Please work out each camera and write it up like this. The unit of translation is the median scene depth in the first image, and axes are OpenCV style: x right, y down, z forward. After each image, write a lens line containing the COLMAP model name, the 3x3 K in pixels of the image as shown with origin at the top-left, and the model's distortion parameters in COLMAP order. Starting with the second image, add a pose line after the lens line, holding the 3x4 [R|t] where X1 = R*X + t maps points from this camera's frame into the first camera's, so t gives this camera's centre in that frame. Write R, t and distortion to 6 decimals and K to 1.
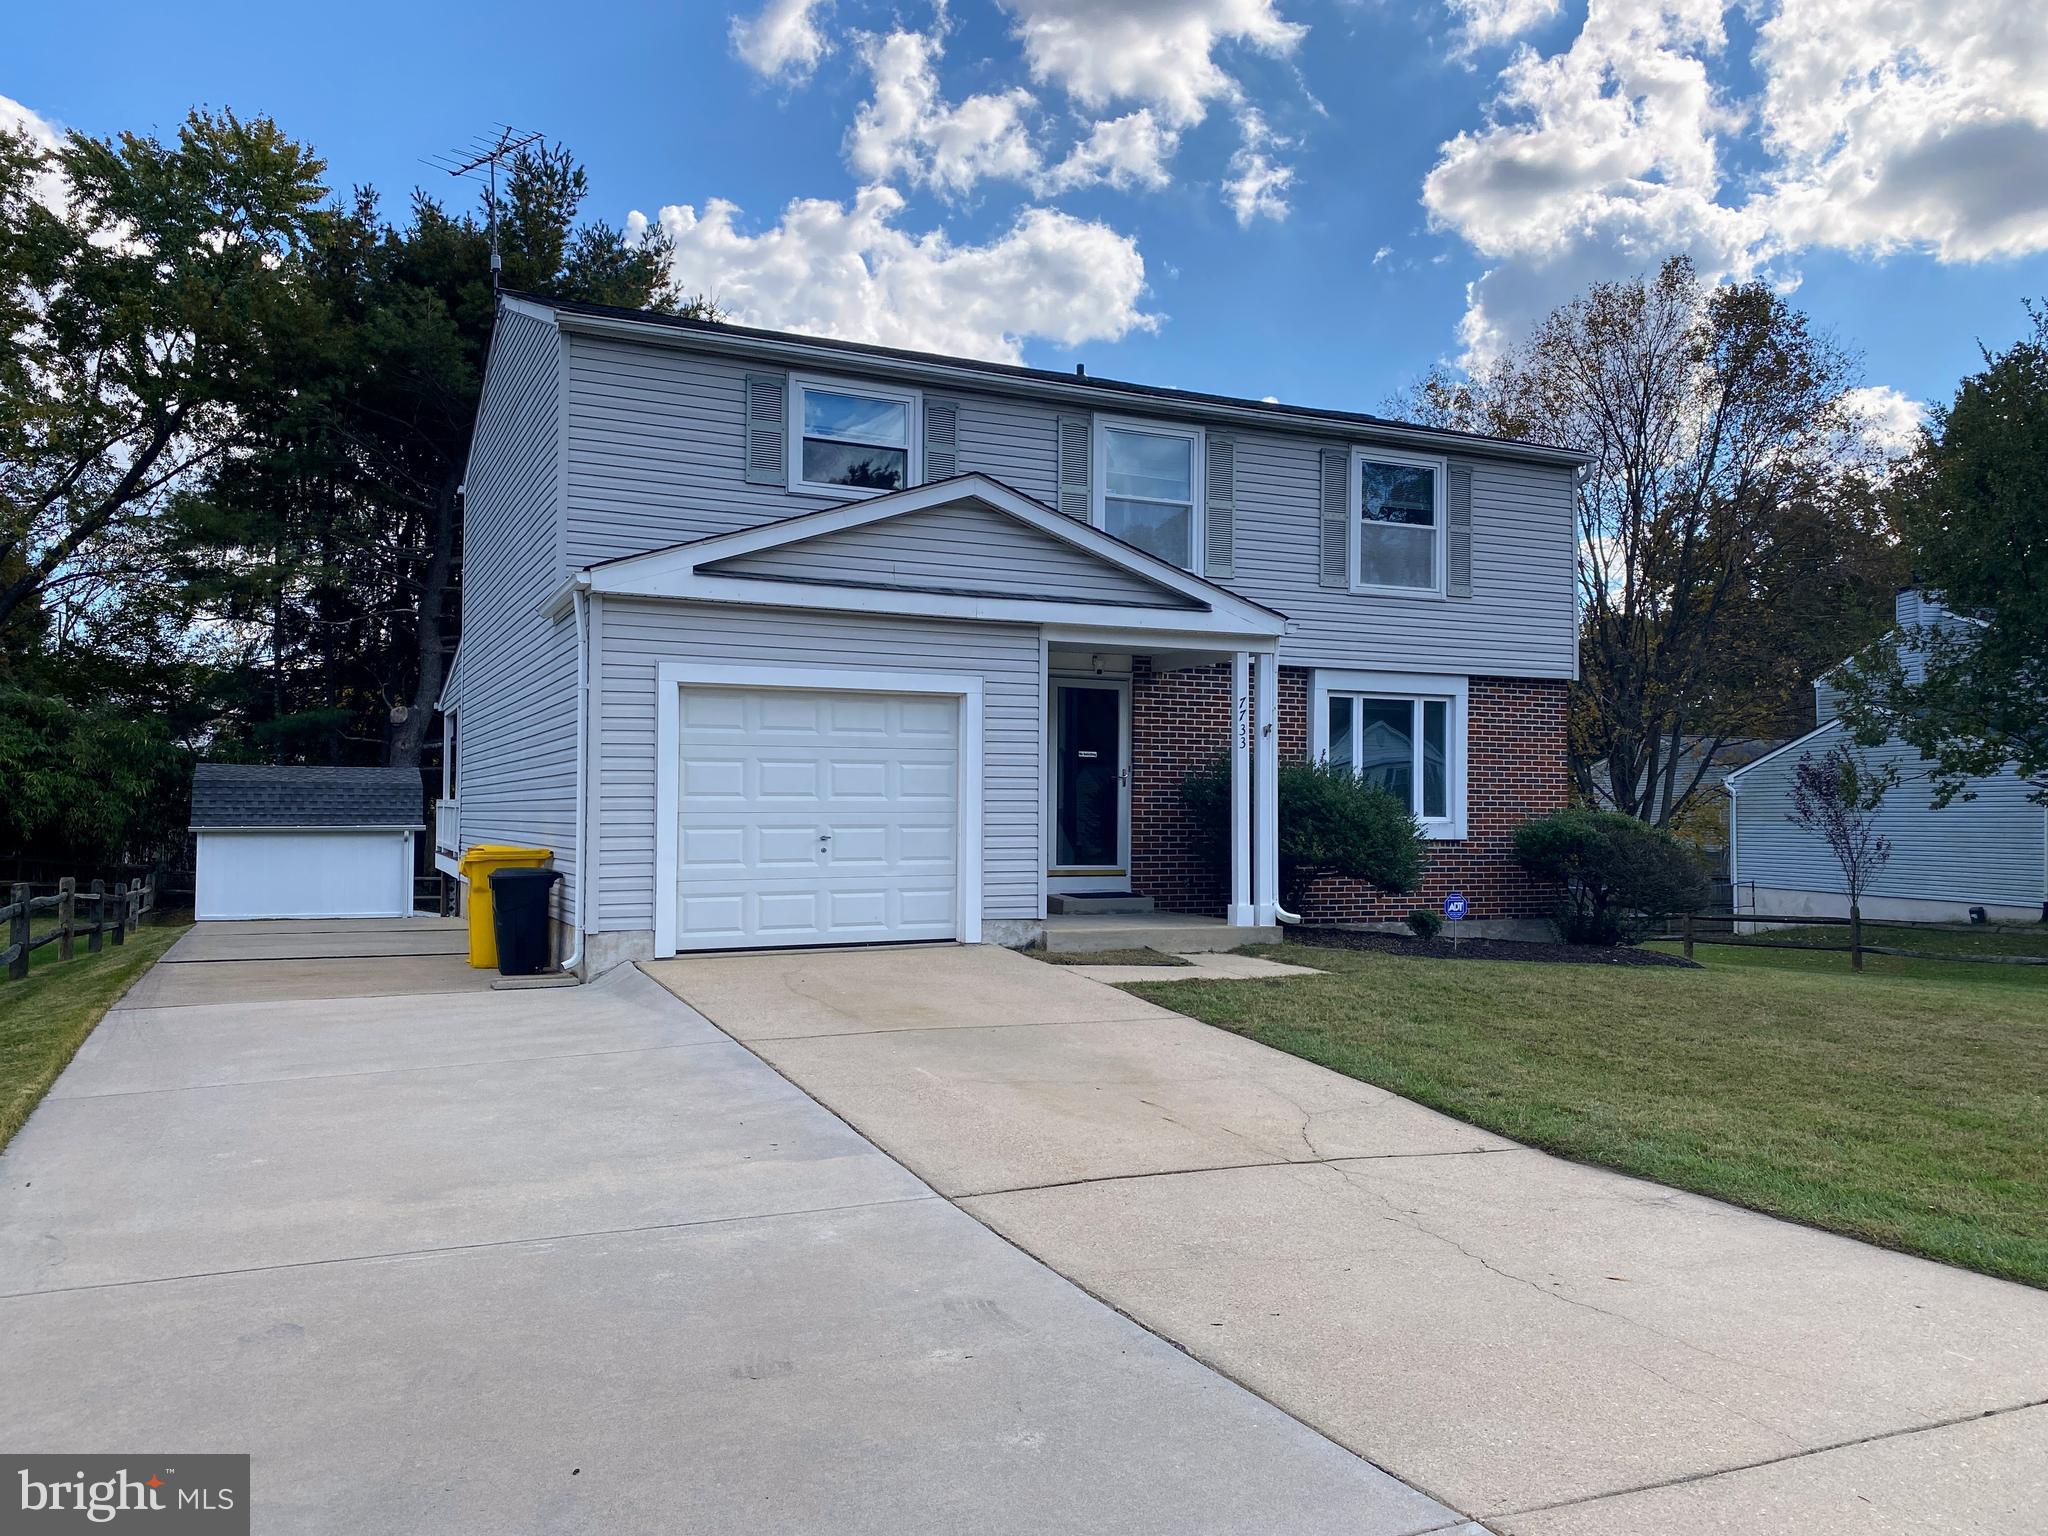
lens RADIAL K [[1579.2, 0, 1024.0], [0, 1579.2, 768.0], [0, 0, 1]] dist [0.107551, -0.210497]
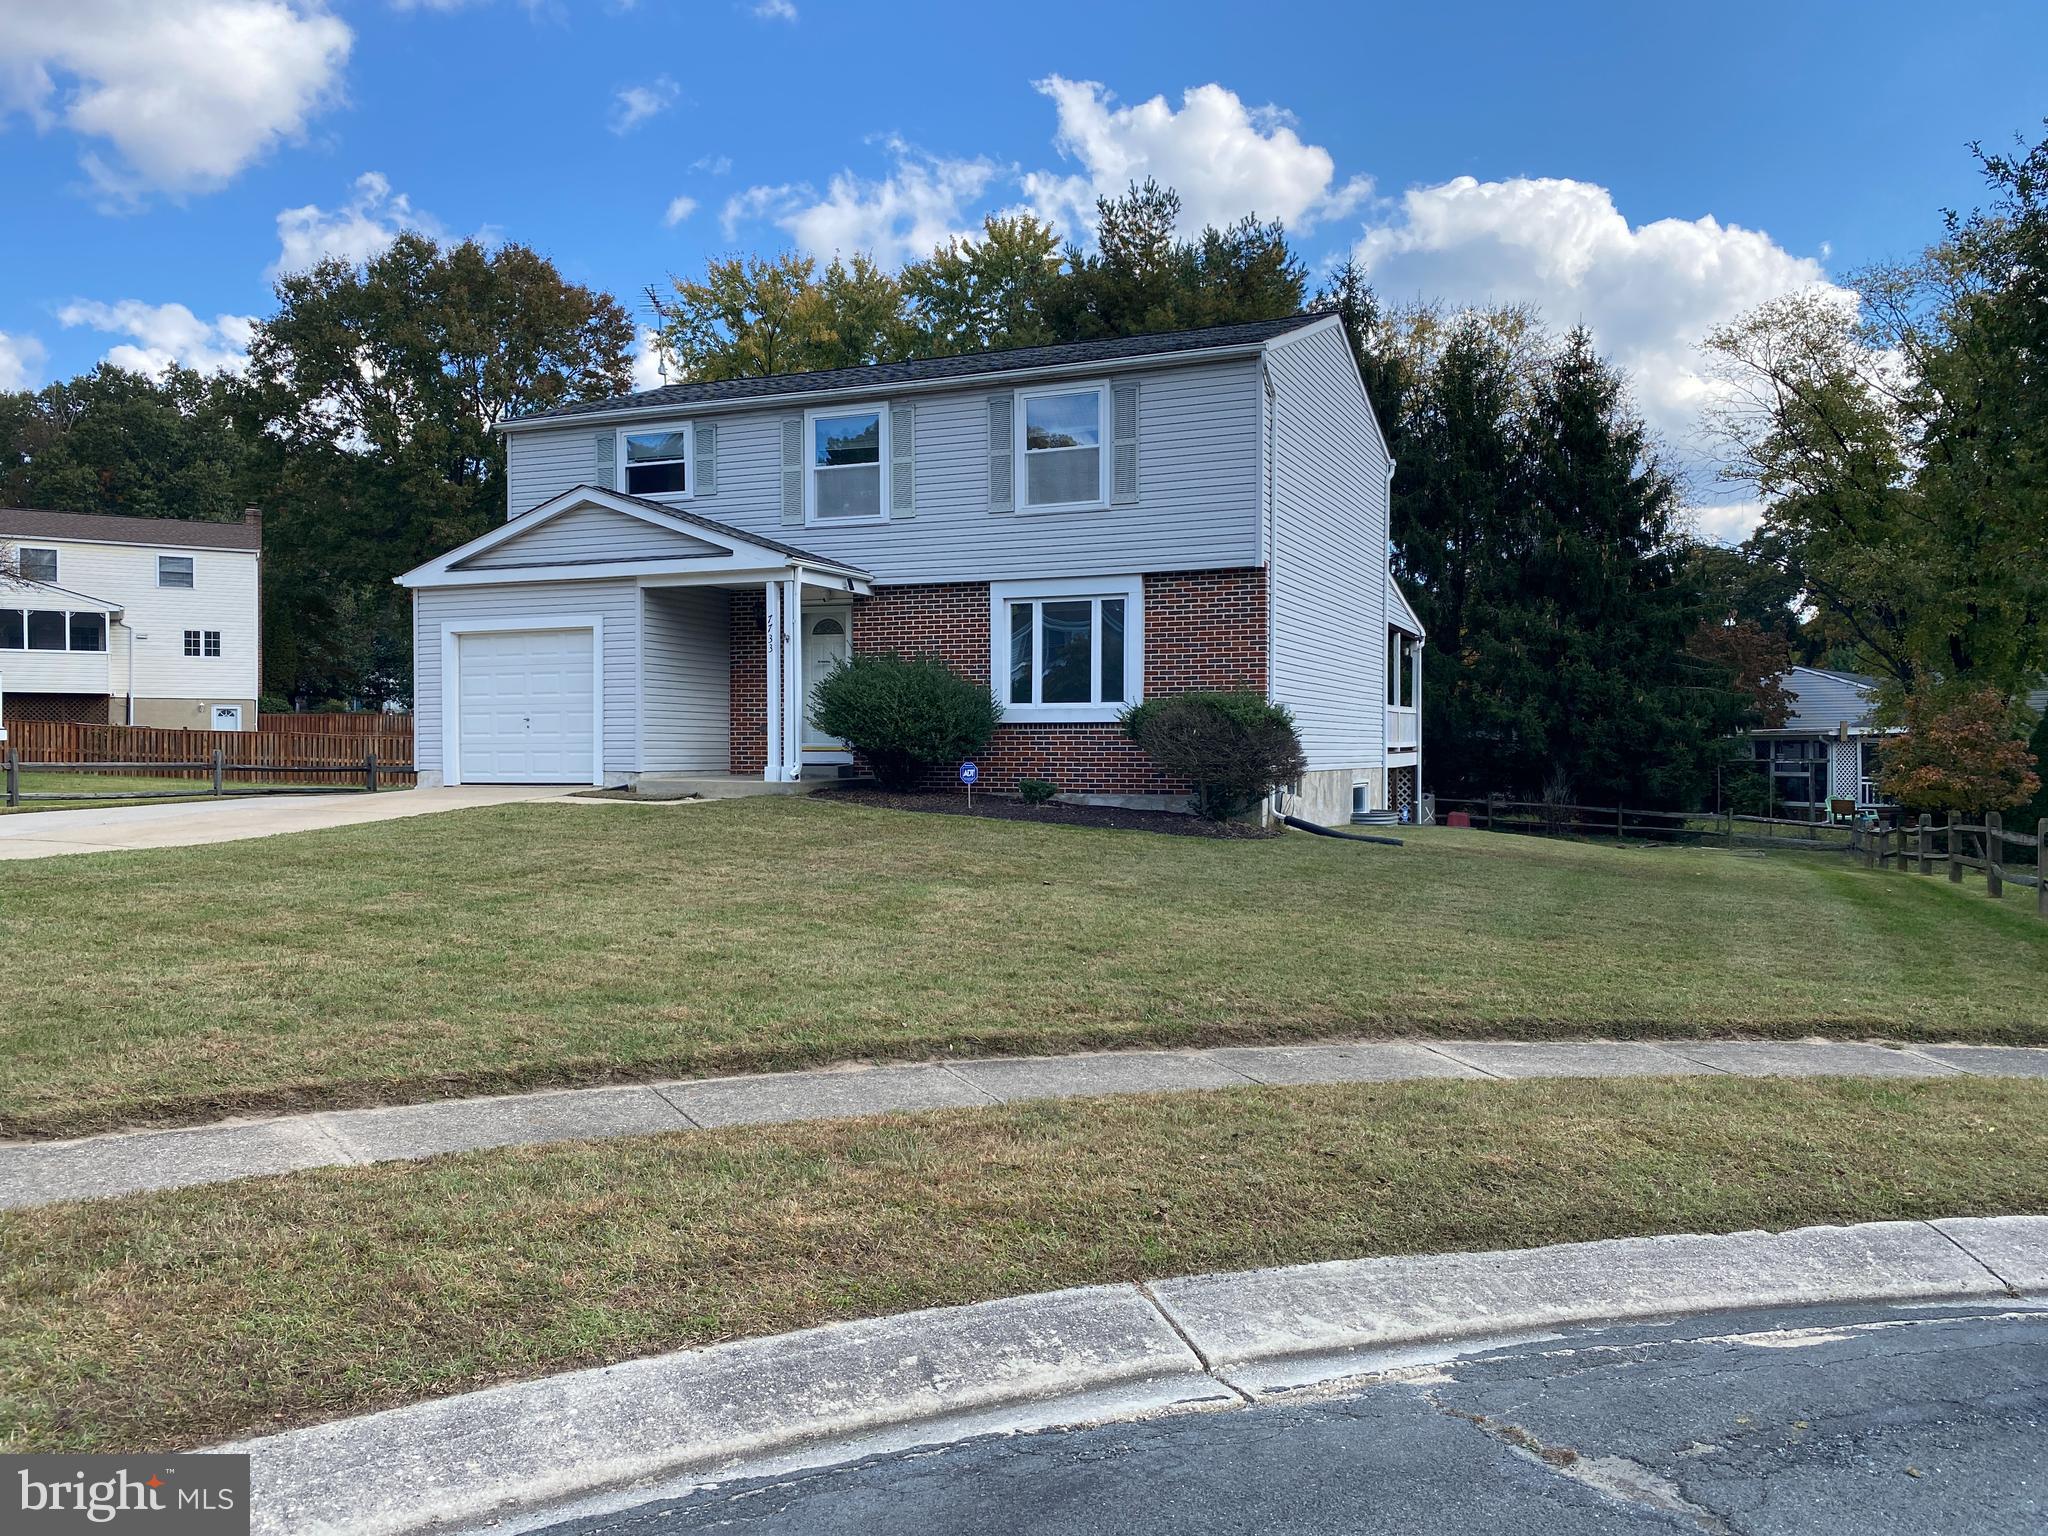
lens RADIAL K [[1535.8, 0, 979.1], [0, 1535.8, 757.7], [0, 0, 1]] dist [0.114870, -0.189545]
pose [[0.648692, 0.000374, -0.761051, 1.061710], [0.025292, 0.999437, 0.022049, 0.045188], [0.760630, -0.033552, 0.648318, 0.225407]]
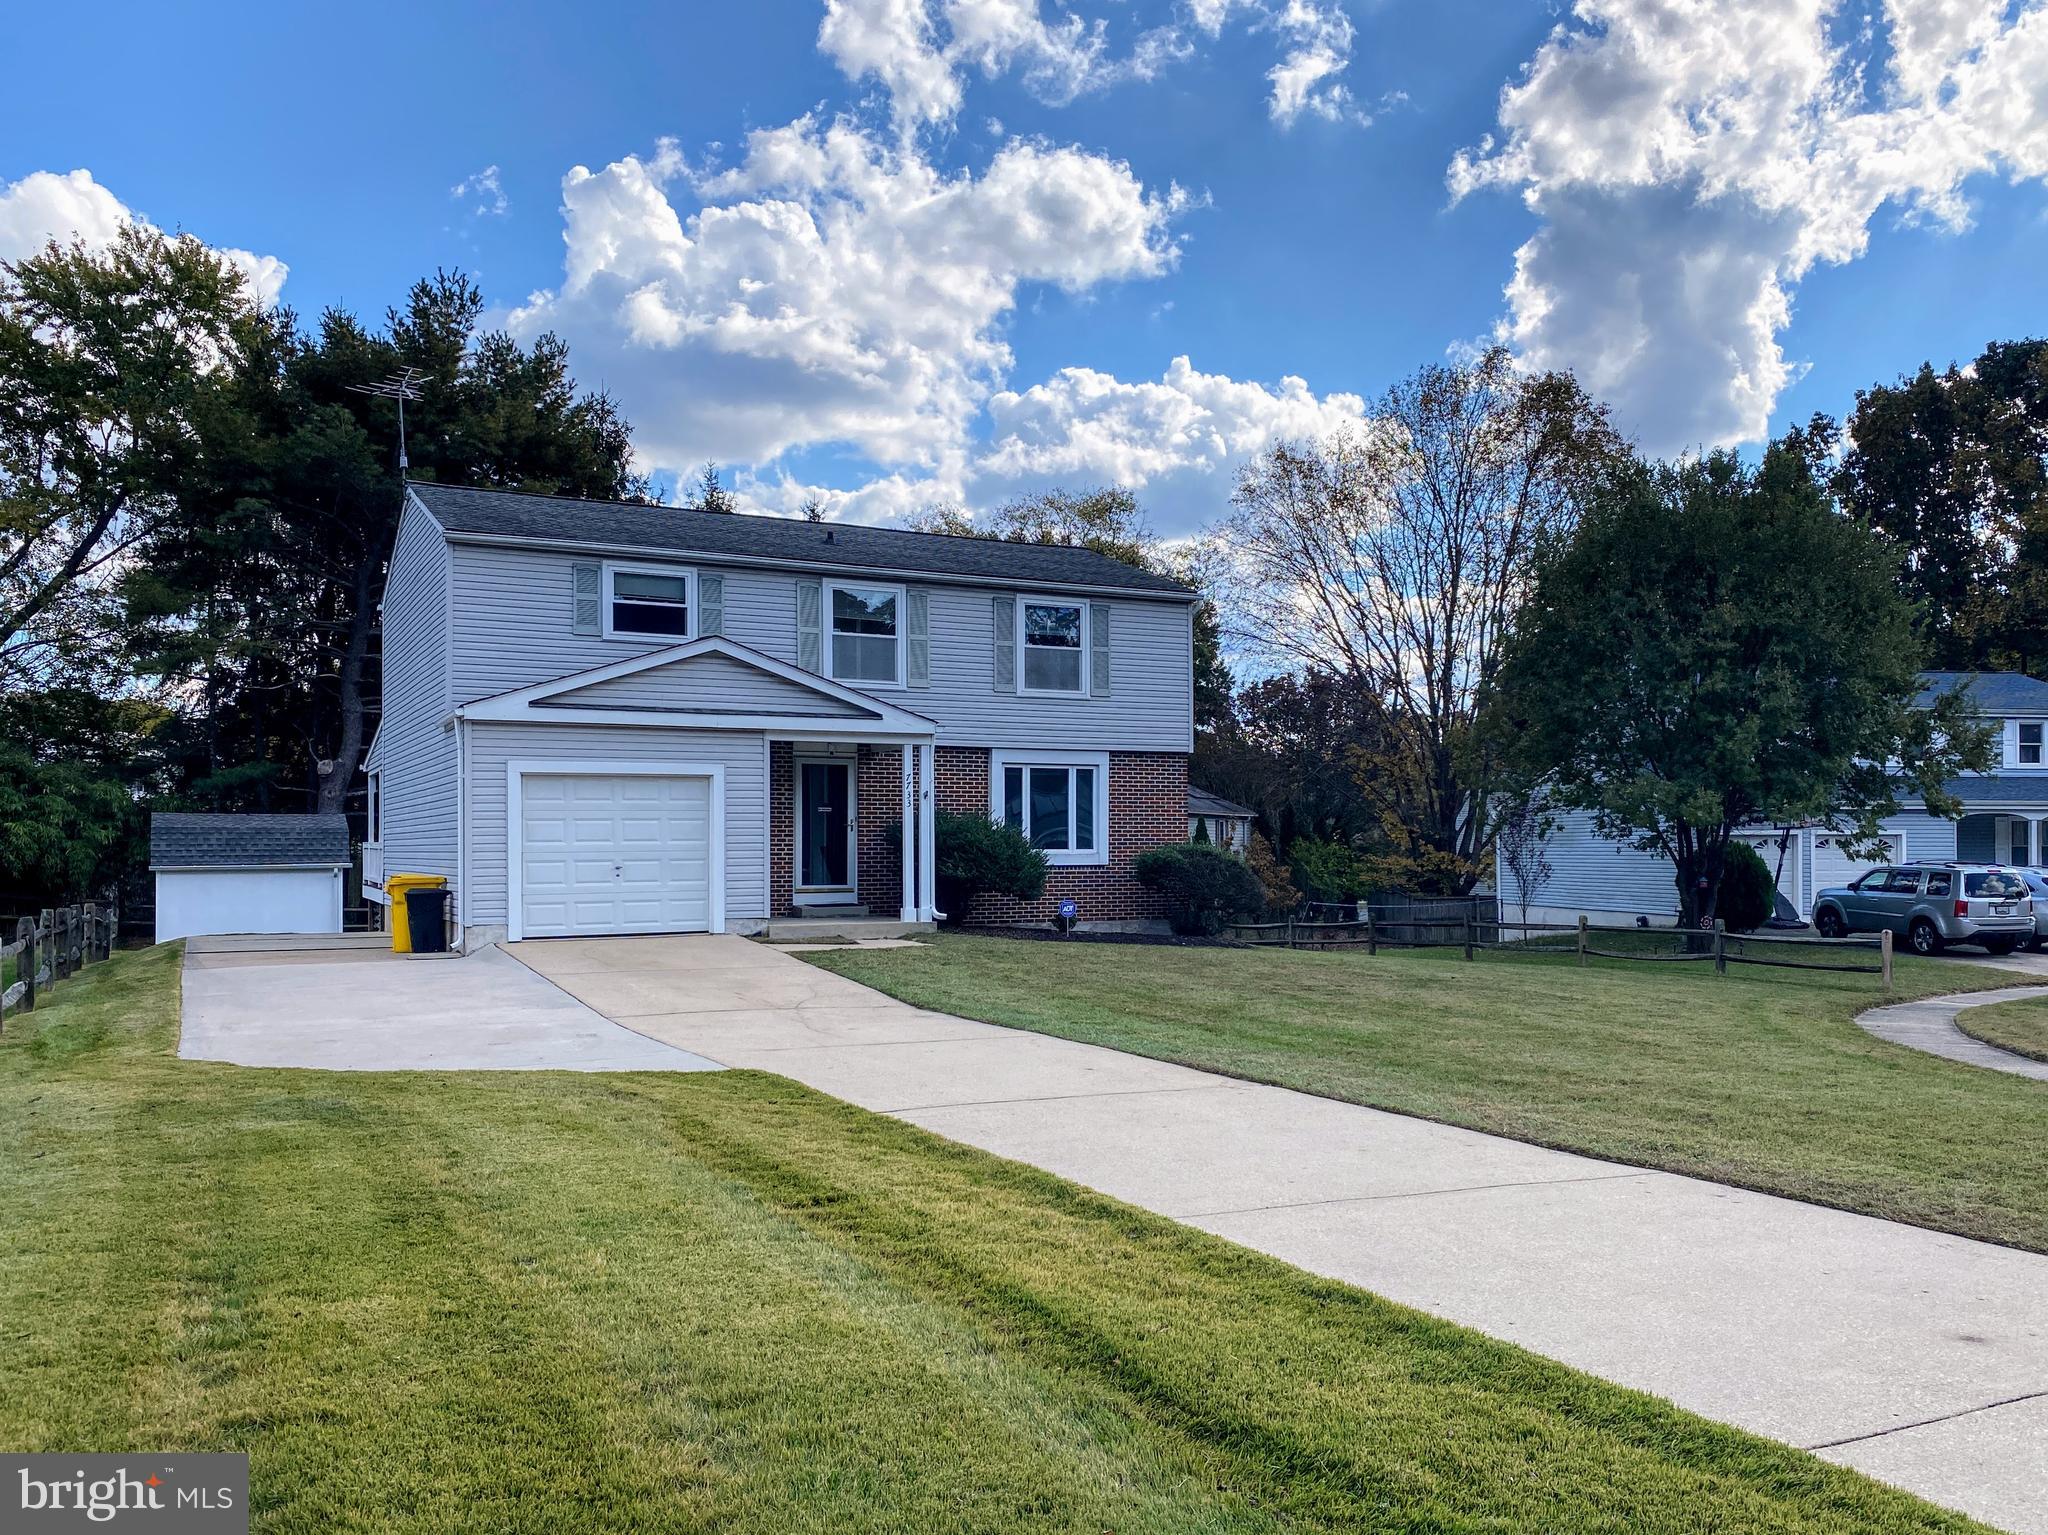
lens RADIAL K [[1736.2, 0, 1138.0], [0, 1736.2, 836.2], [0, 0, 1]] dist [0.090637, -0.186212]
pose [[0.997574, -0.009396, 0.068970, 0.204503], [0.007766, 0.999685, 0.023866, -0.018845], [-0.069173, -0.023272, 0.997333, -0.590344]]
